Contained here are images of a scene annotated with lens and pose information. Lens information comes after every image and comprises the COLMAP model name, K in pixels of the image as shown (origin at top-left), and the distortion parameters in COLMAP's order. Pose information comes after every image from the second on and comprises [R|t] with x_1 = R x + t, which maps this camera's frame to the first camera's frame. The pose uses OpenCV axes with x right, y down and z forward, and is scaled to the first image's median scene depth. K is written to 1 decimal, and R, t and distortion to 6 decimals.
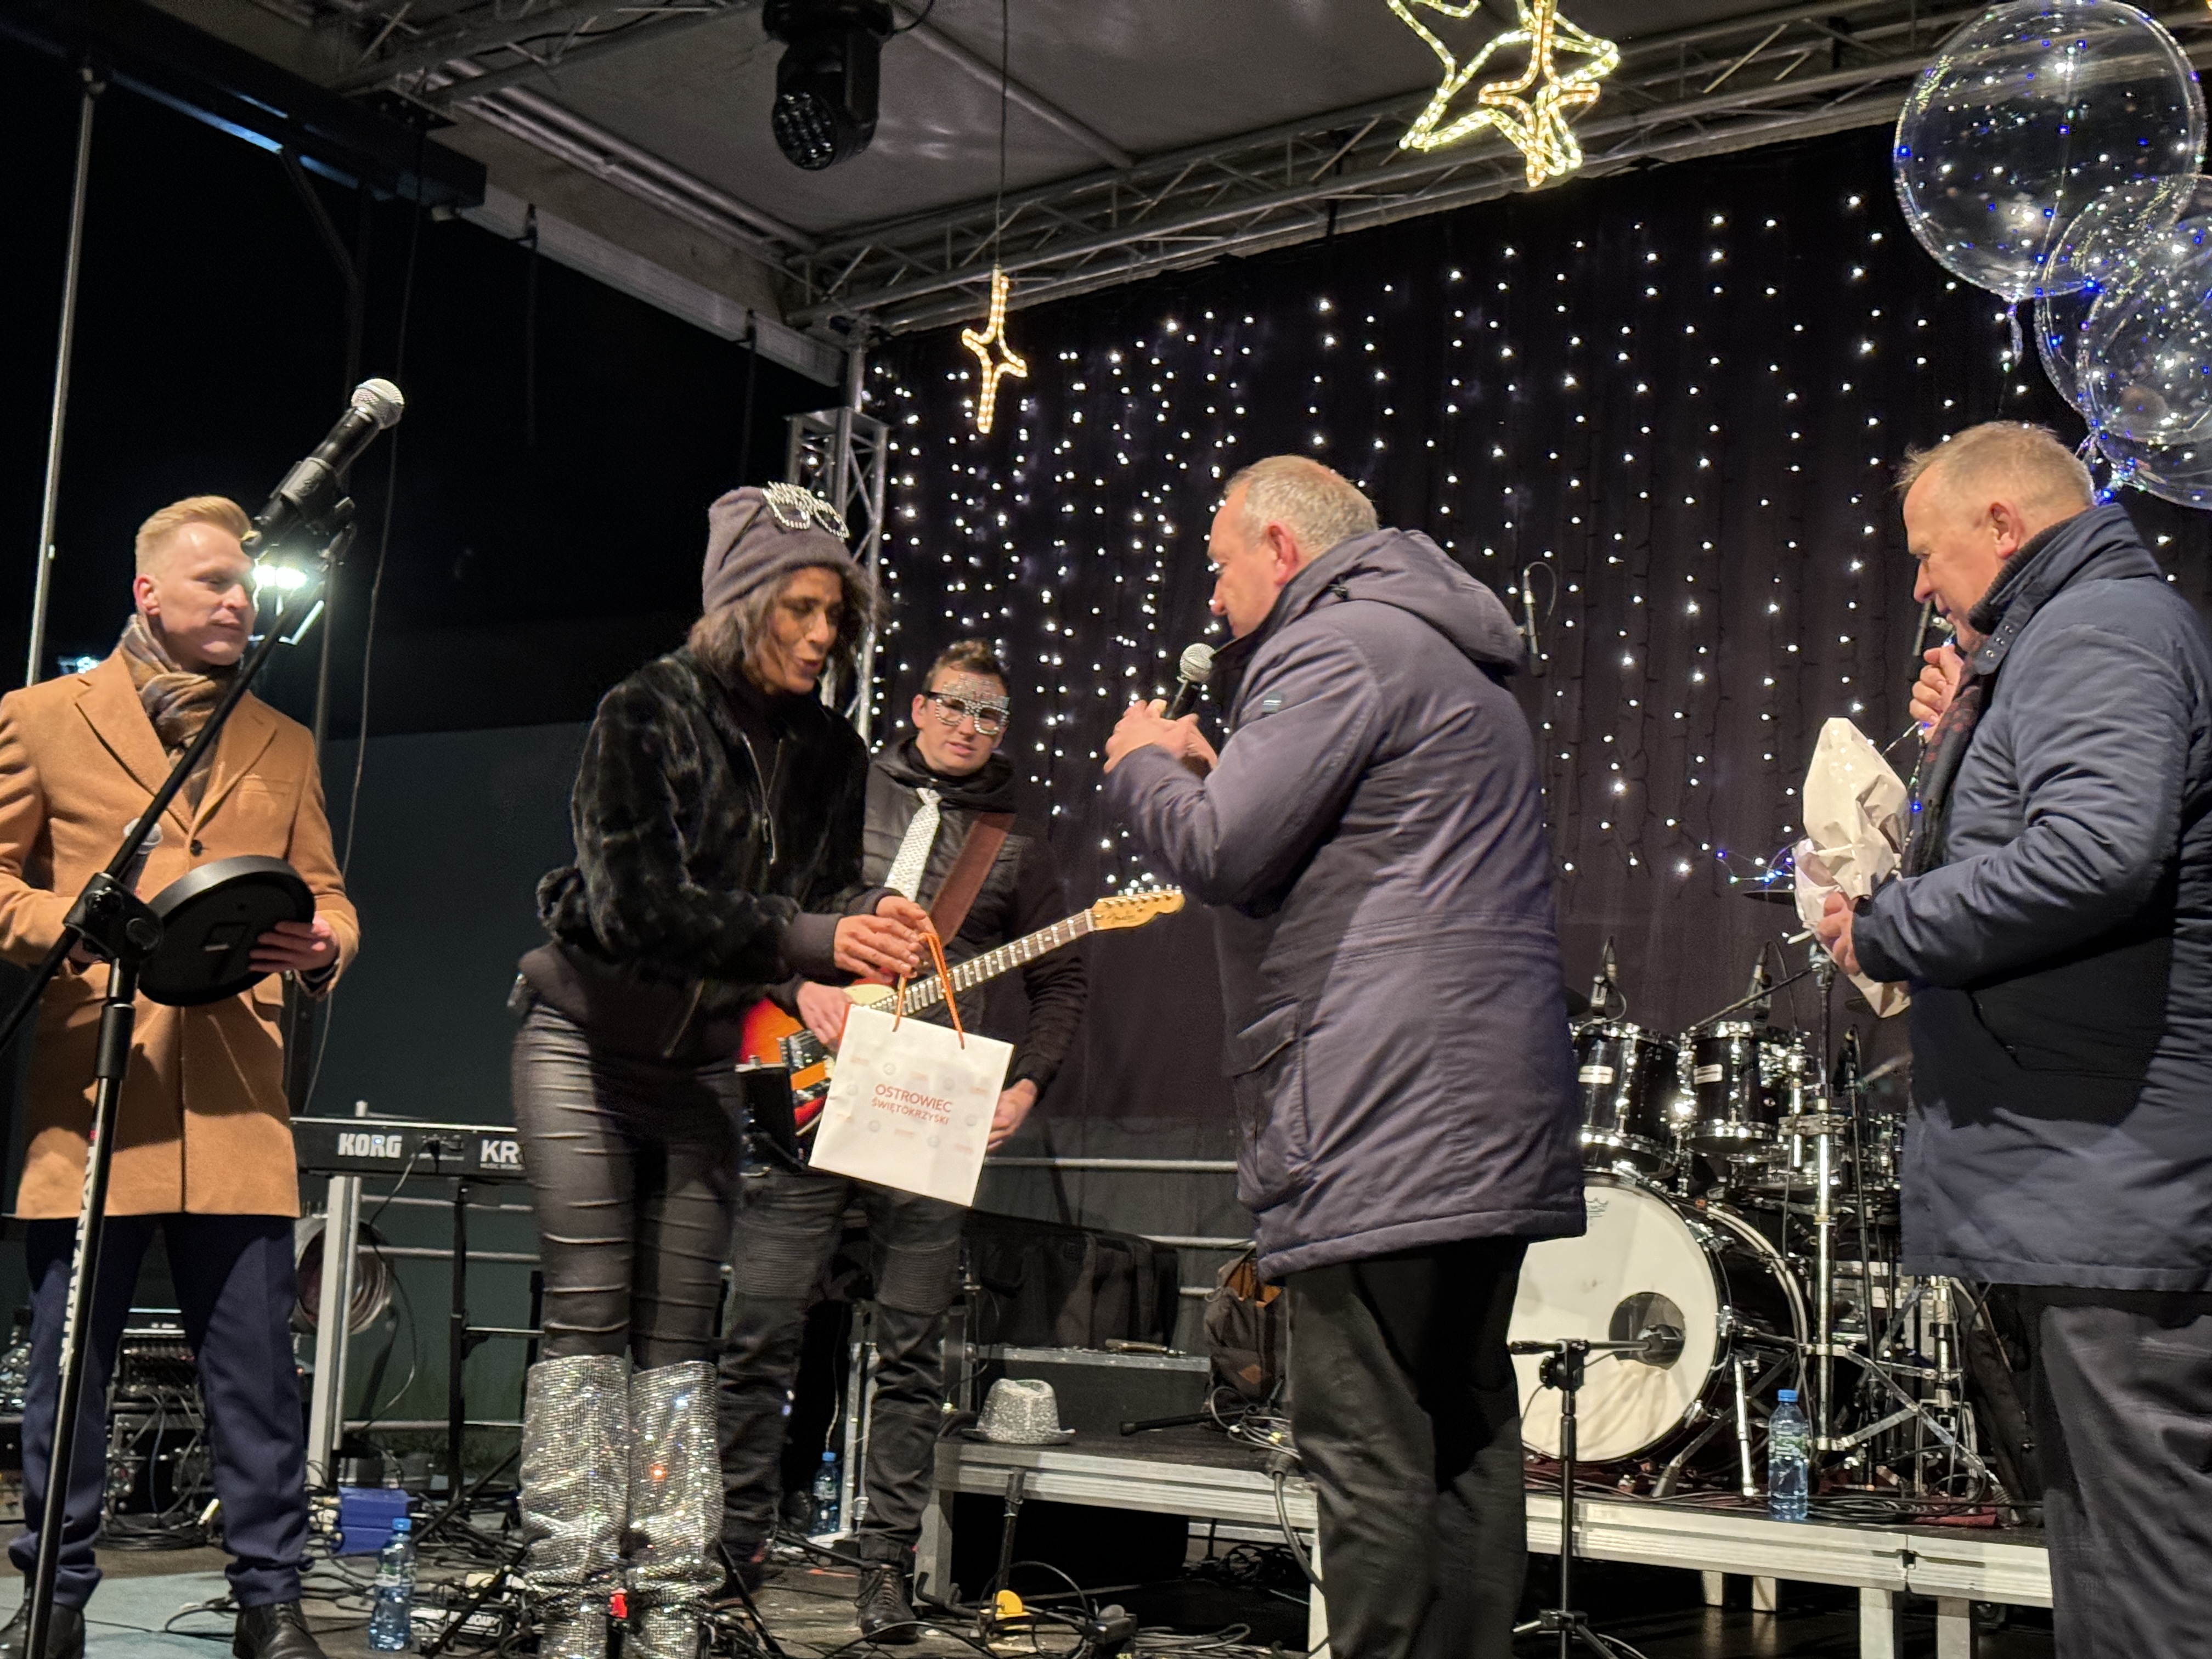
lens RADIAL K [[3131.3, 0, 1054.9], [0, 3131.3, 820.4], [0, 0, 1]] dist [0.136396, 0.000000]
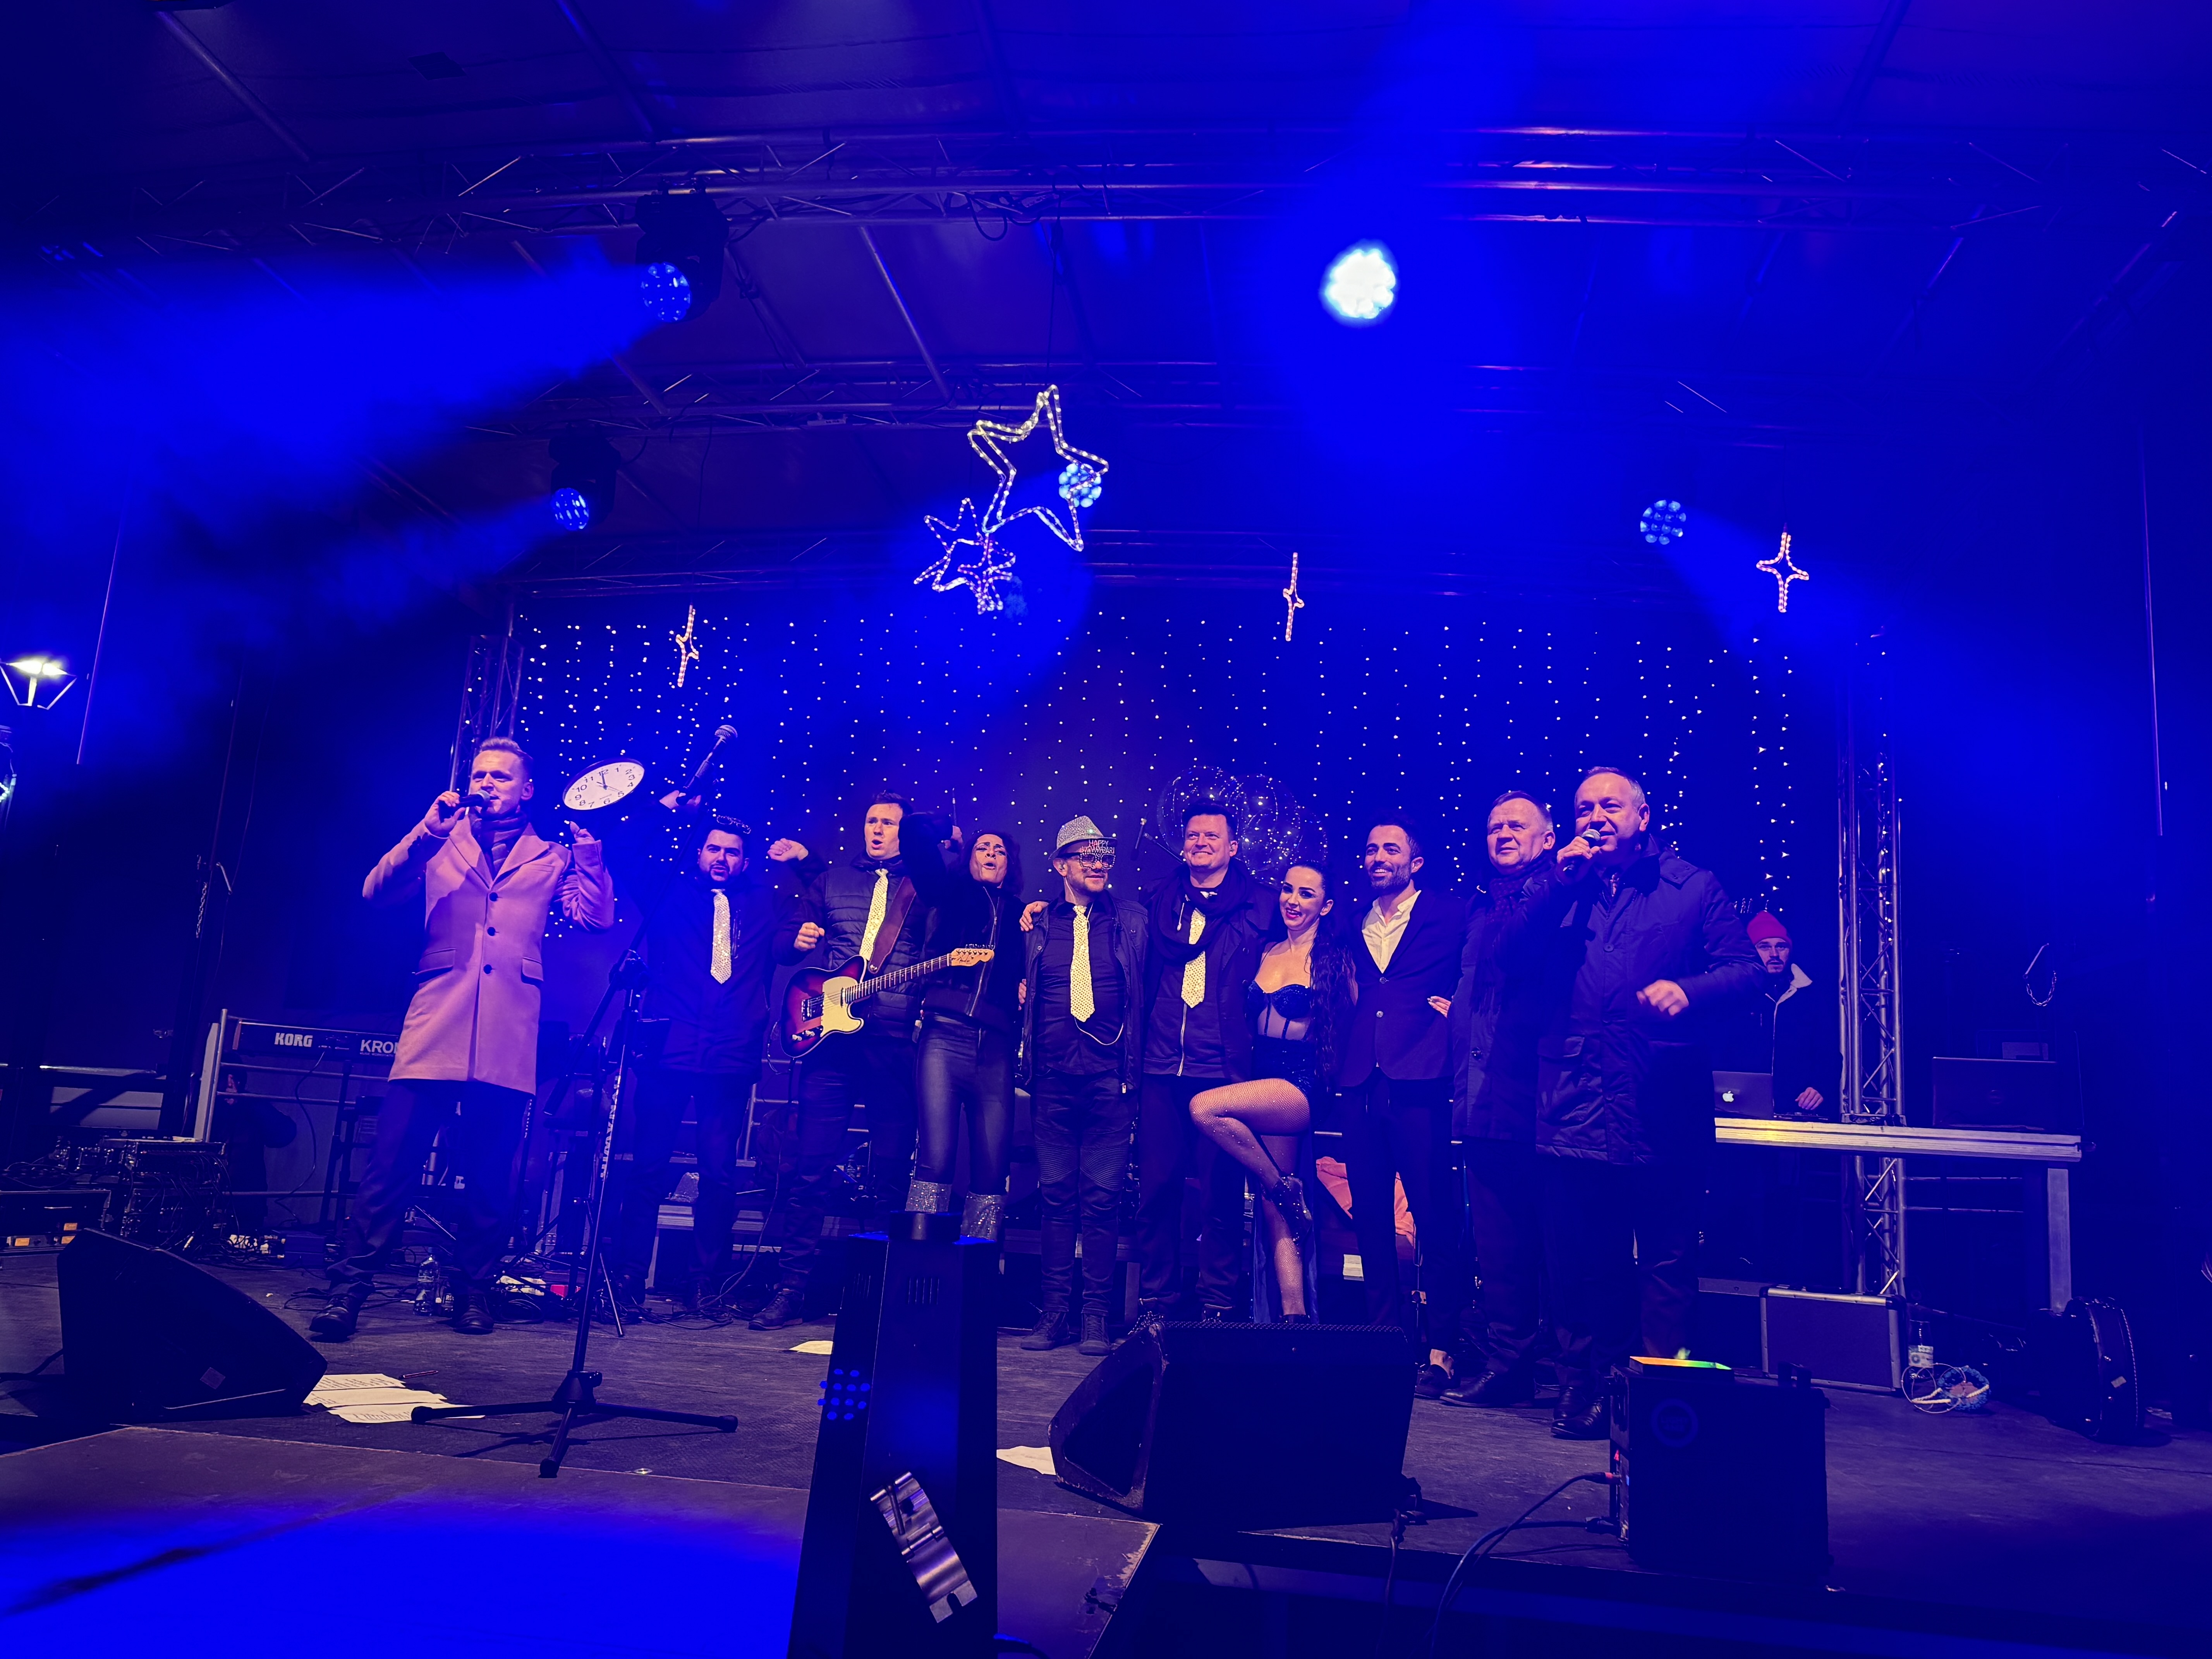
lens RADIAL K [[1703.7, 0, 1148.9], [0, 1703.7, 826.4], [0, 0, 1]] dist [0.070148, -0.107850]
pose [[0.897940, 0.085950, 0.431644, -0.198366], [-0.079912, 0.996284, -0.032143, -0.023640], [-0.432803, -0.005631, 0.901471, -0.086069]]
